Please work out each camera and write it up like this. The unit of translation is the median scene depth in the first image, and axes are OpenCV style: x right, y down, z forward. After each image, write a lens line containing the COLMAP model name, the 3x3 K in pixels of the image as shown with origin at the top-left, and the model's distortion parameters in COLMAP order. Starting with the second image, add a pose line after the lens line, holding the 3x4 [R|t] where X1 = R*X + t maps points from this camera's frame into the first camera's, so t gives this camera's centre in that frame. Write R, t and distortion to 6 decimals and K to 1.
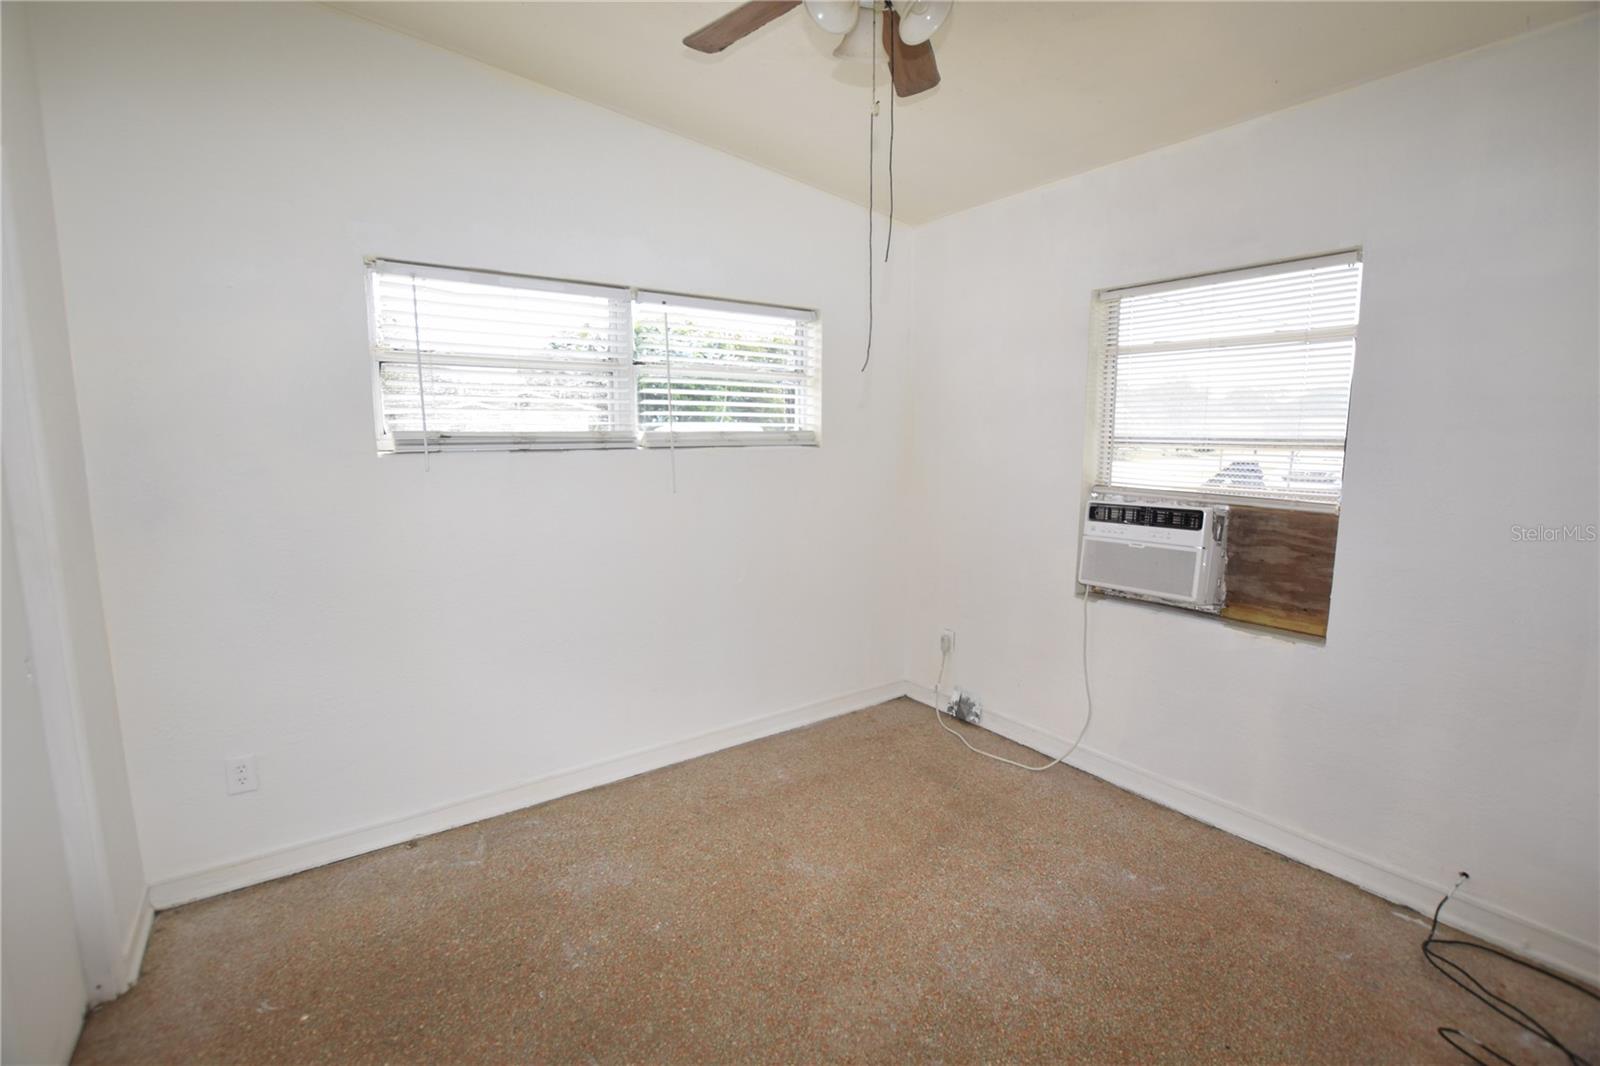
lens RADIAL K [[705.1, 0, 795.8], [0, 705.1, 526.4], [0, 0, 1]] dist [-0.034281, 0.003758]
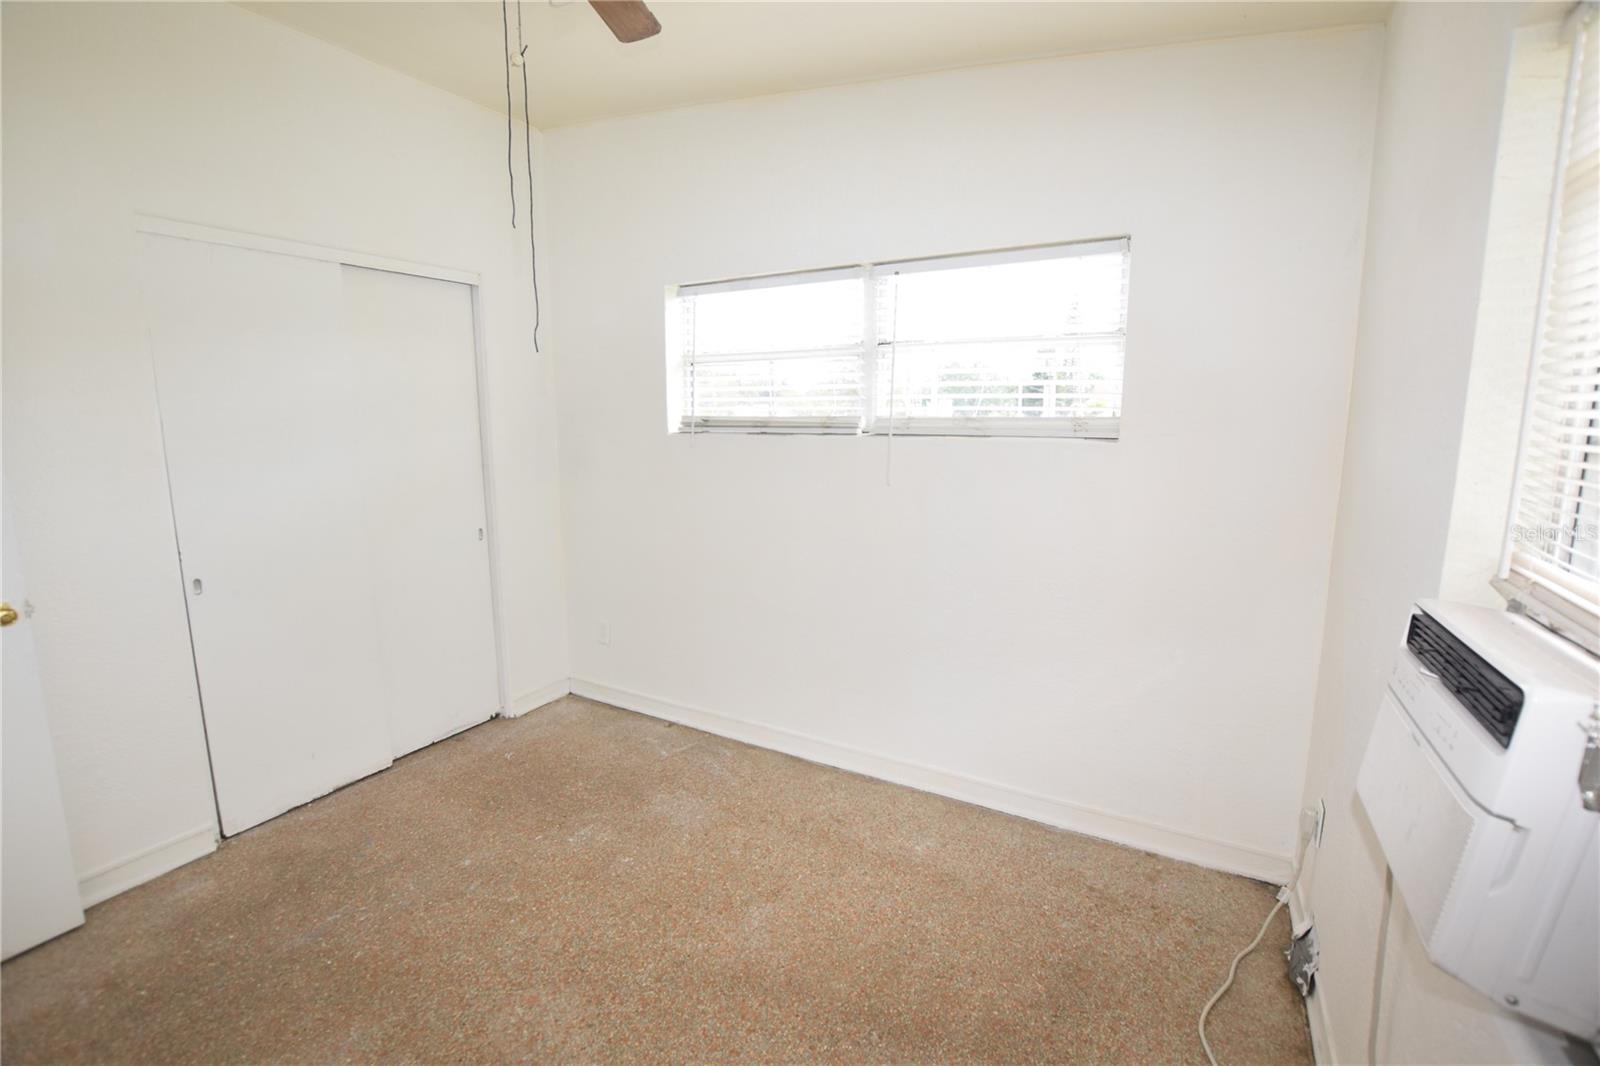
lens RADIAL K [[705.1, 0, 790.2], [0, 705.1, 526.9], [0, 0, 1]] dist [-0.034281, 0.003758]
pose [[0.408449, 0.141176, -0.901797, 0.691041], [-0.121221, 0.987605, 0.099705, -0.080833], [0.904696, 0.068592, 0.420500, 0.593730]]
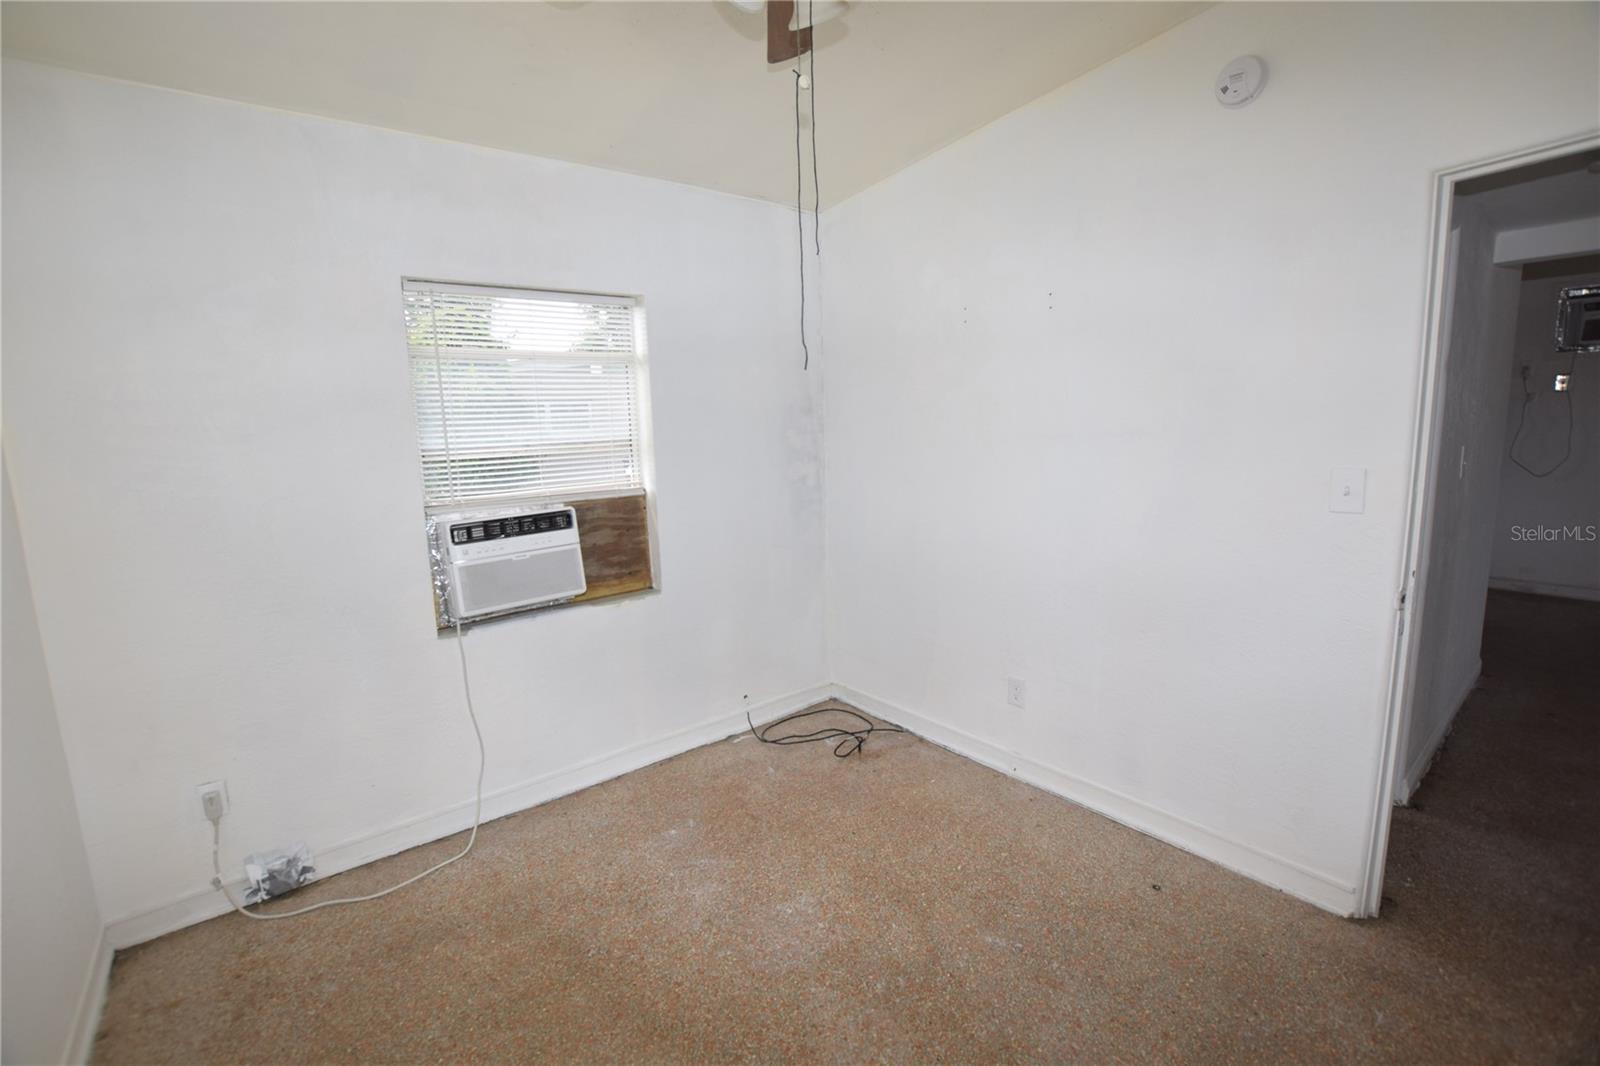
lens RADIAL K [[705.1, 0, 793.0], [0, 705.1, 531.2], [0, 0, 1]] dist [-0.034281, 0.003758]
pose [[-0.055803, -0.154484, 0.986418, -0.514624], [0.167440, 0.972518, 0.161779, -0.107726], [-0.984302, 0.174194, -0.028403, 0.686271]]
